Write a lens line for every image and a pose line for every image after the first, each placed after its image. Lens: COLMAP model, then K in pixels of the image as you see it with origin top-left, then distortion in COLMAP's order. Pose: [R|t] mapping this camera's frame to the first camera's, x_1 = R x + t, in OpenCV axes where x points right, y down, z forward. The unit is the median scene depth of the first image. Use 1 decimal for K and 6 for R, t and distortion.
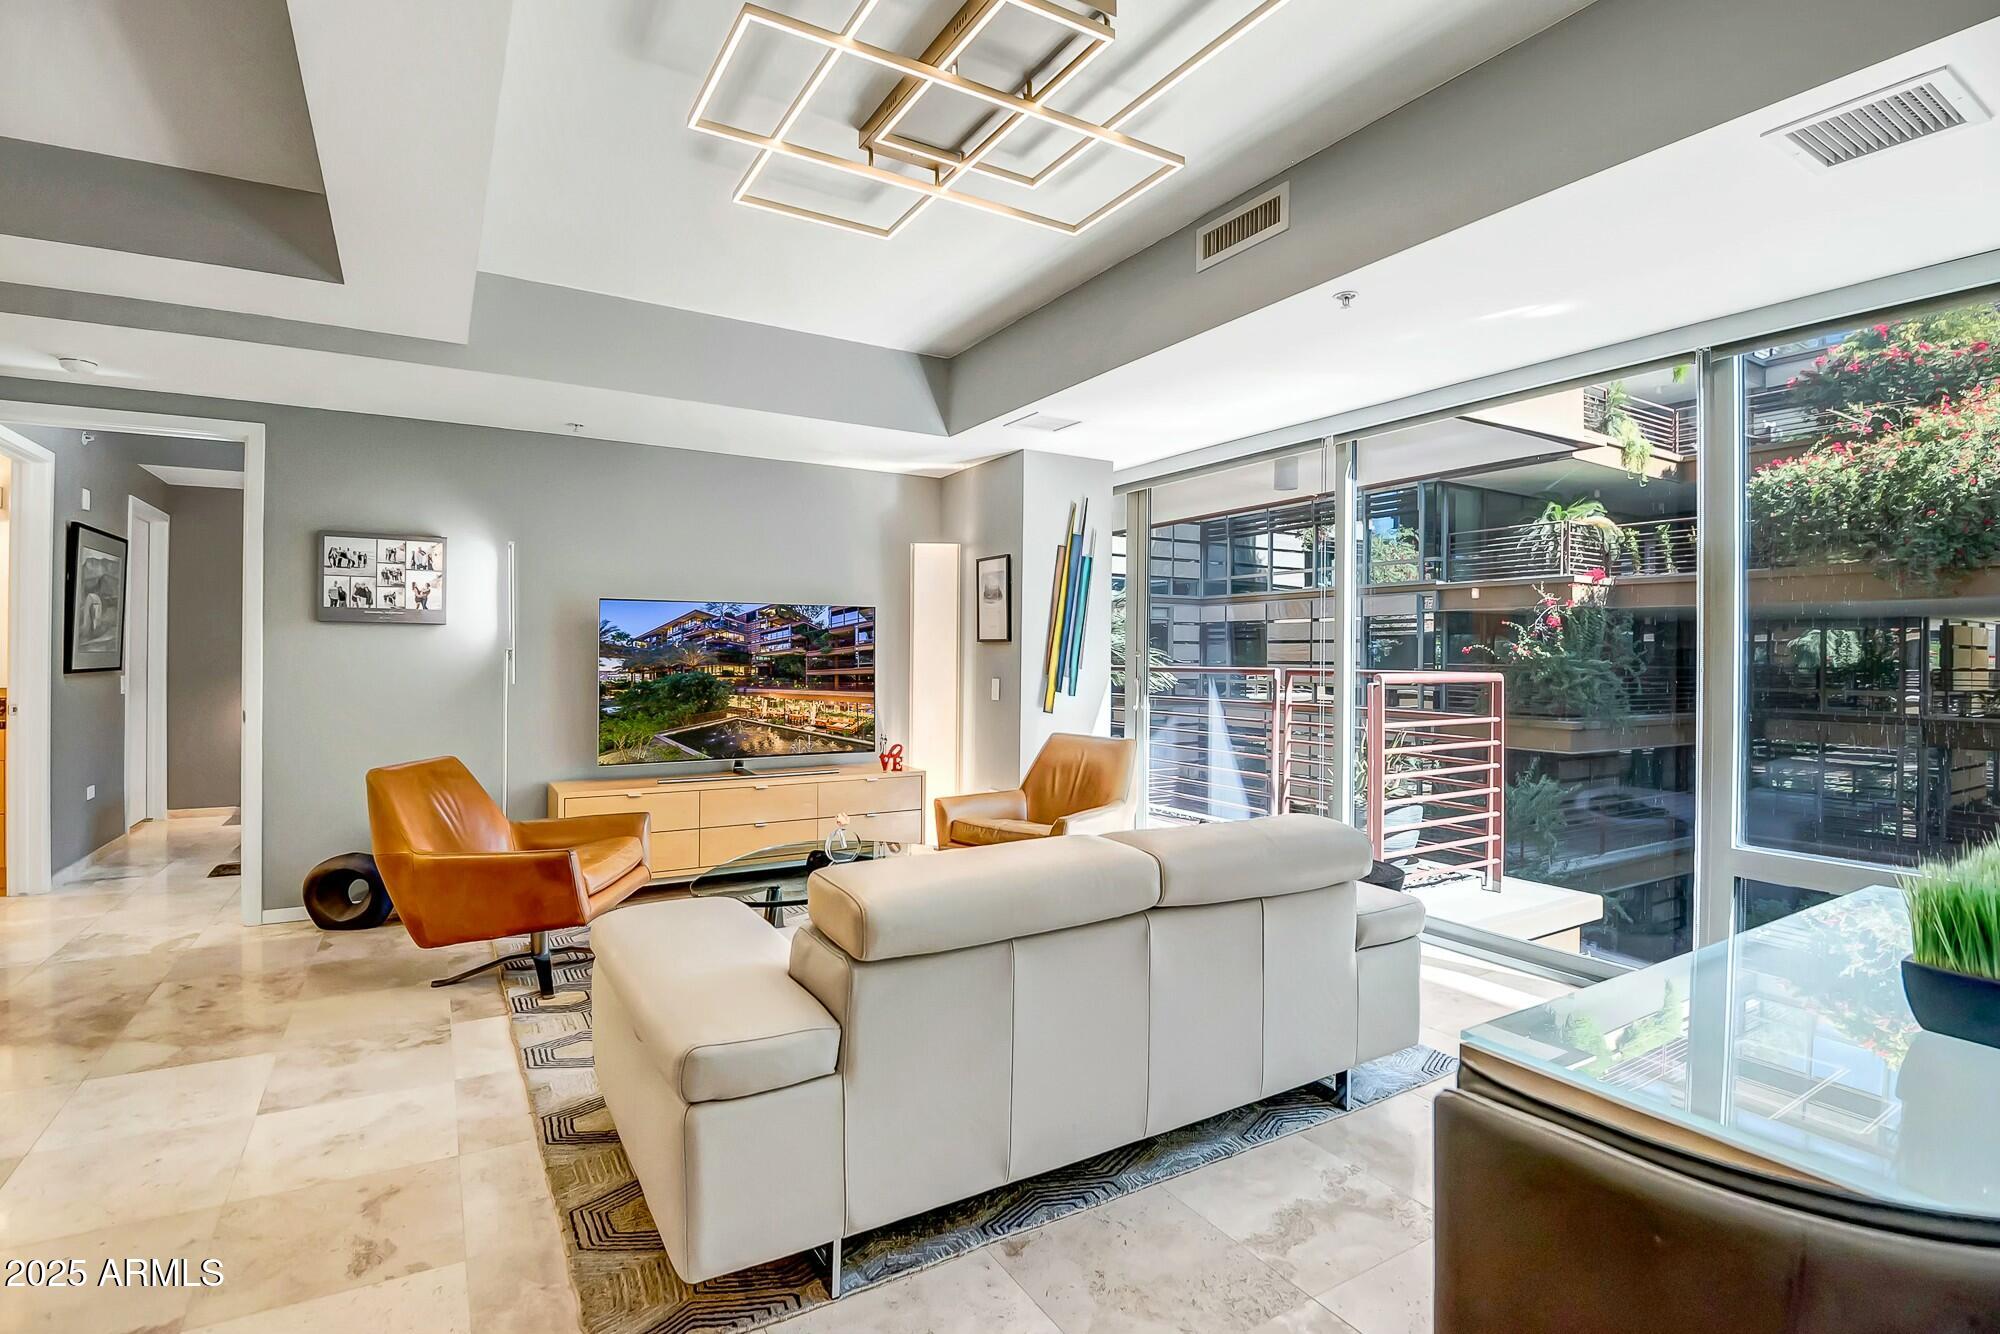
lens RADIAL K [[941.4, 0, 1003.0], [0, 941.4, 651.2], [0, 0, 1]] dist [-0.001894, -0.020258]
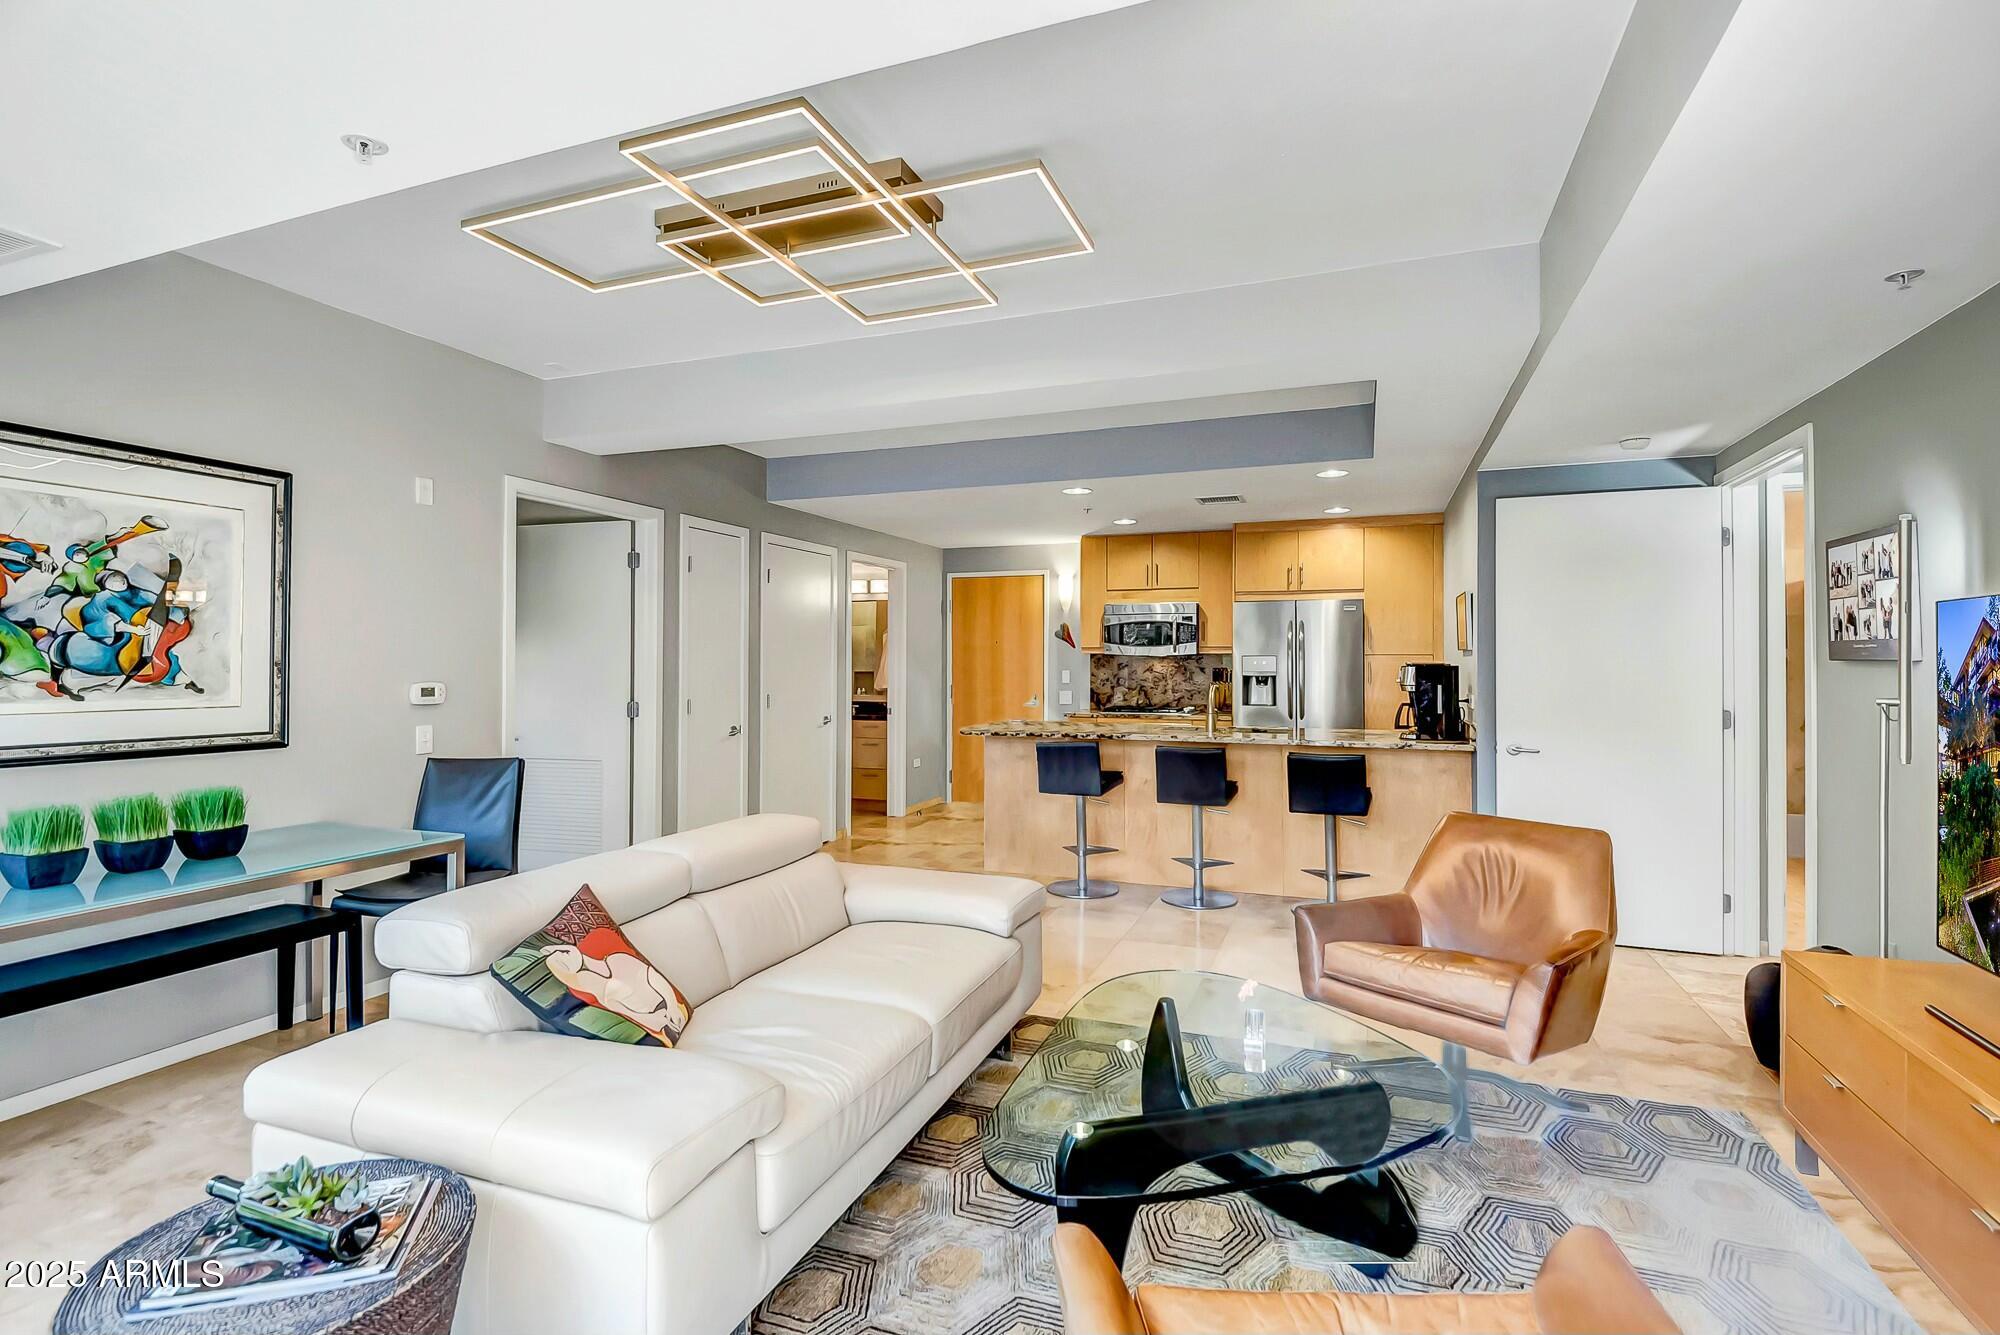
lens RADIAL K [[948.2, 0, 1000.4], [0, 948.2, 655.7], [0, 0, 1]] dist [0.014874, -0.000711]
pose [[-0.787410, -0.015115, -0.616244, 0.238143], [-0.007239, 0.999857, -0.015276, -0.015760], [0.616387, -0.007568, -0.787407, 0.990345]]
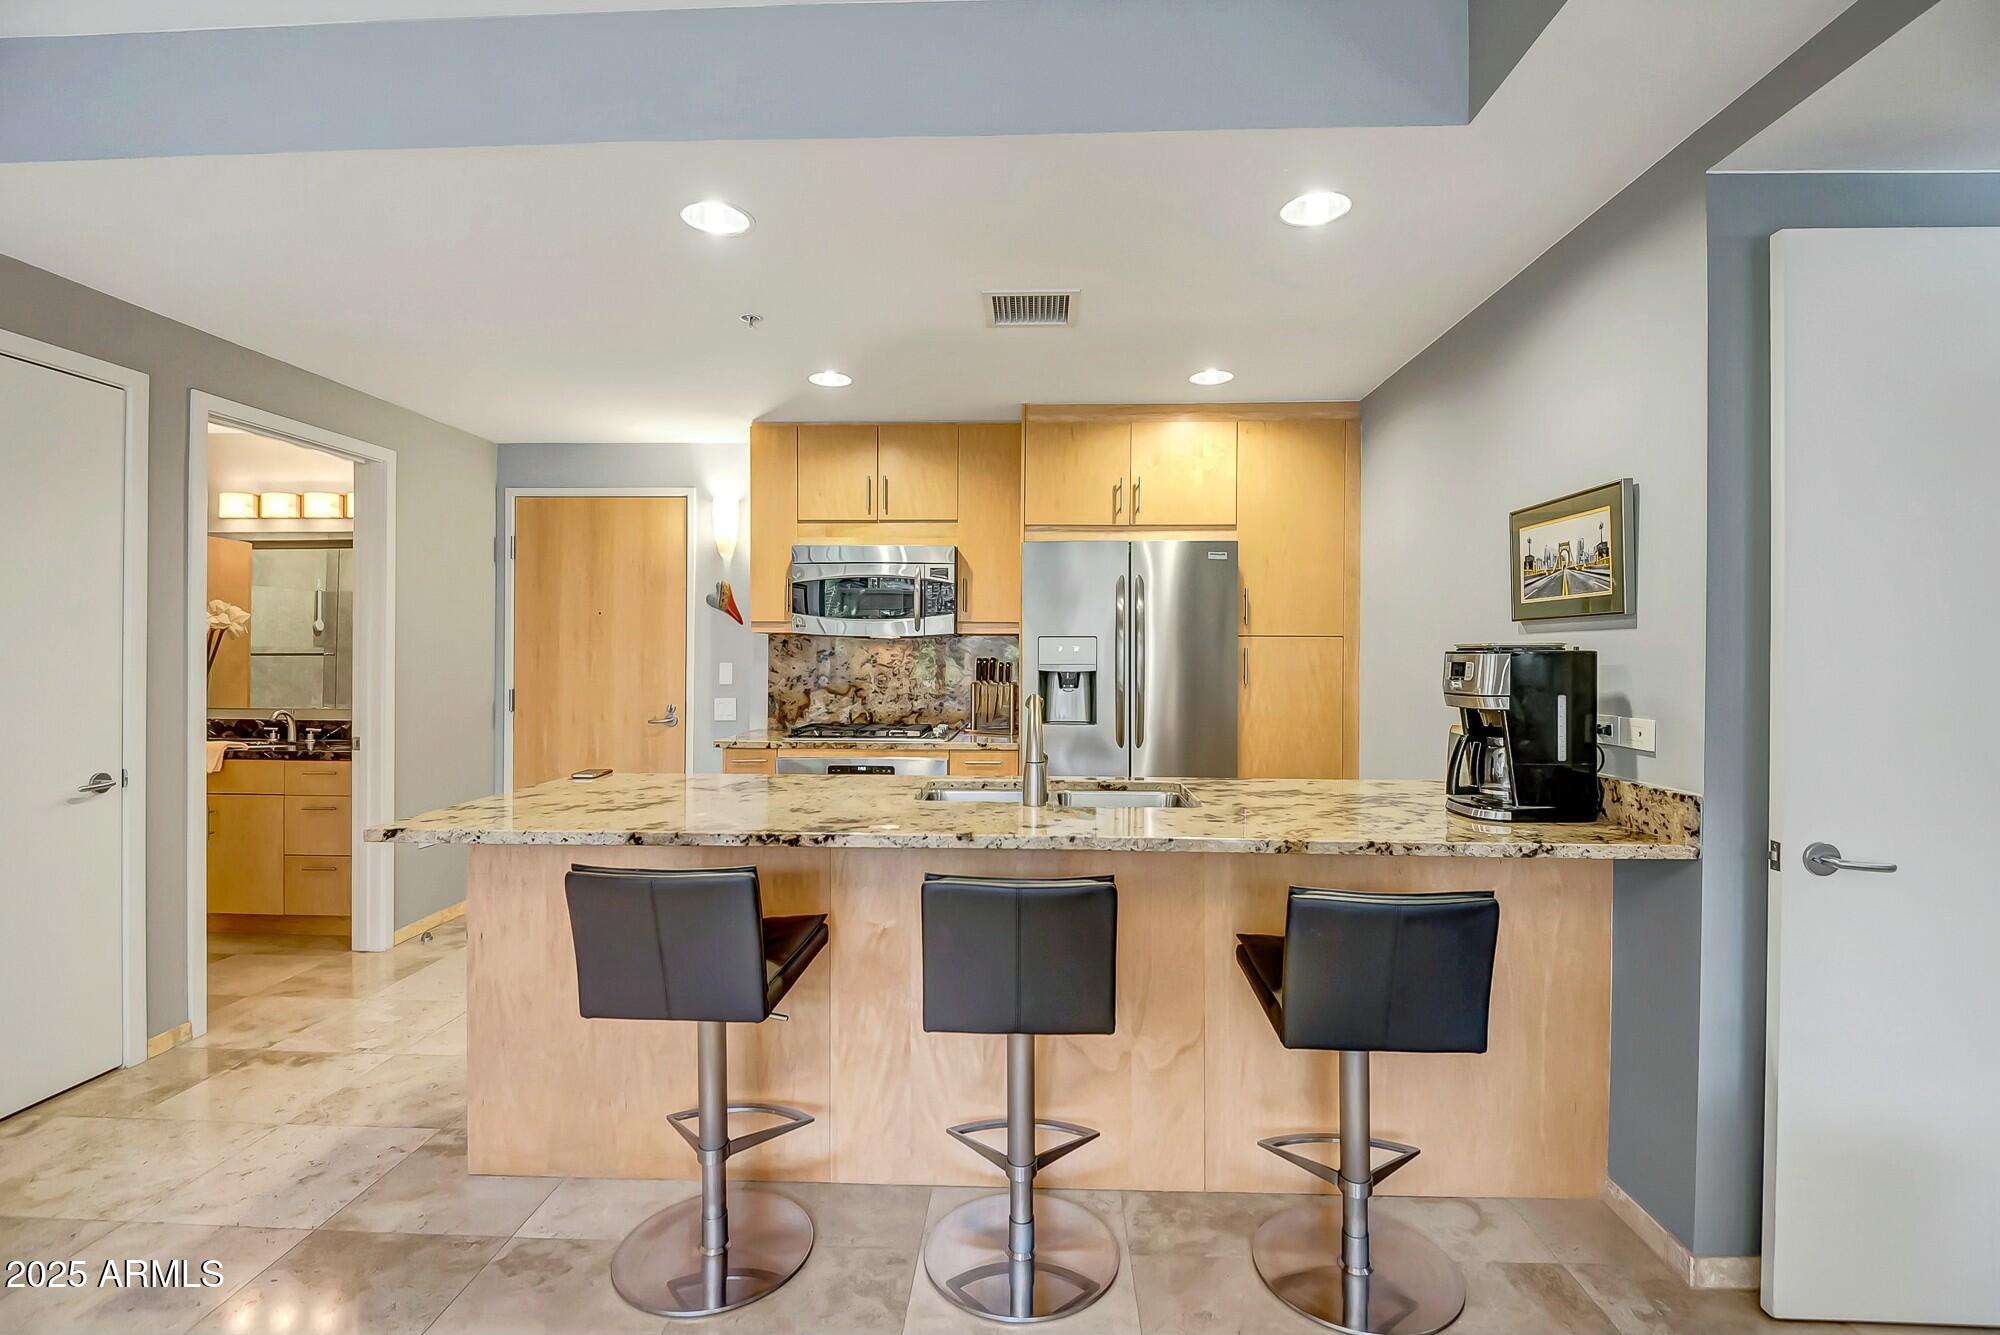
lens RADIAL K [[925.4, 0, 1007.6], [0, 925.4, 654.9], [0, 0, 1]] dist [0.018189, -0.019692]
pose [[-0.550348, -0.011907, -0.834851, -0.251957], [-0.006639, 0.999929, -0.009885, -0.016179], [0.834909, 0.000103, -0.550388, 0.505928]]
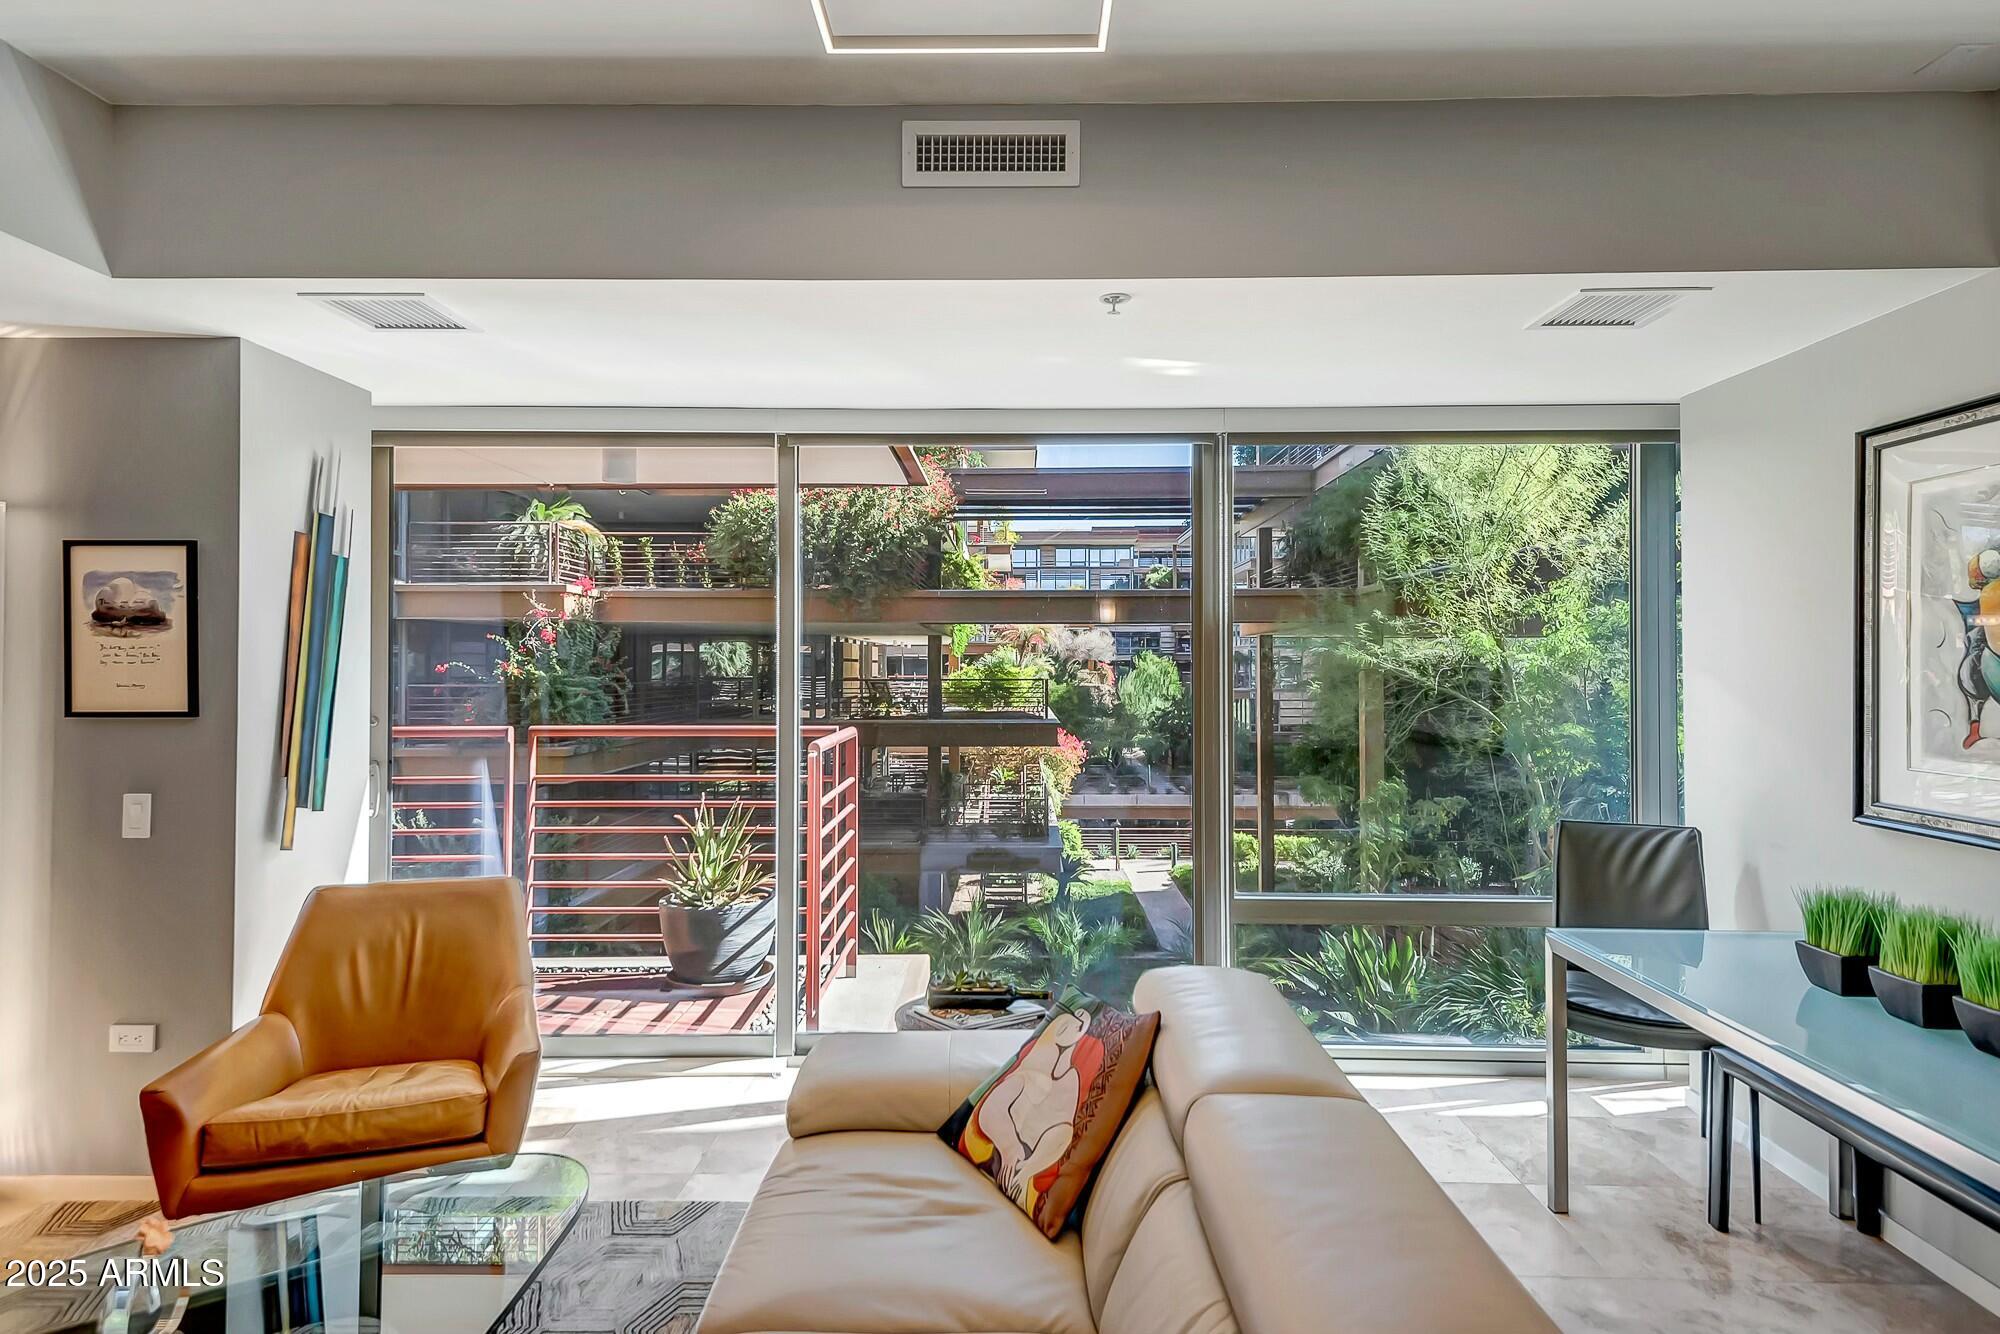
lens RADIAL K [[1100.3, 0, 1007.4], [0, 1100.3, 650.9], [0, 0, 1]] dist [0.030065, -0.001352]
pose [[0.523991, 0.002937, 0.851719, -0.273202], [0.002731, 0.999983, -0.005128, -0.040688], [-0.851719, 0.005013, 0.523974, 0.323264]]
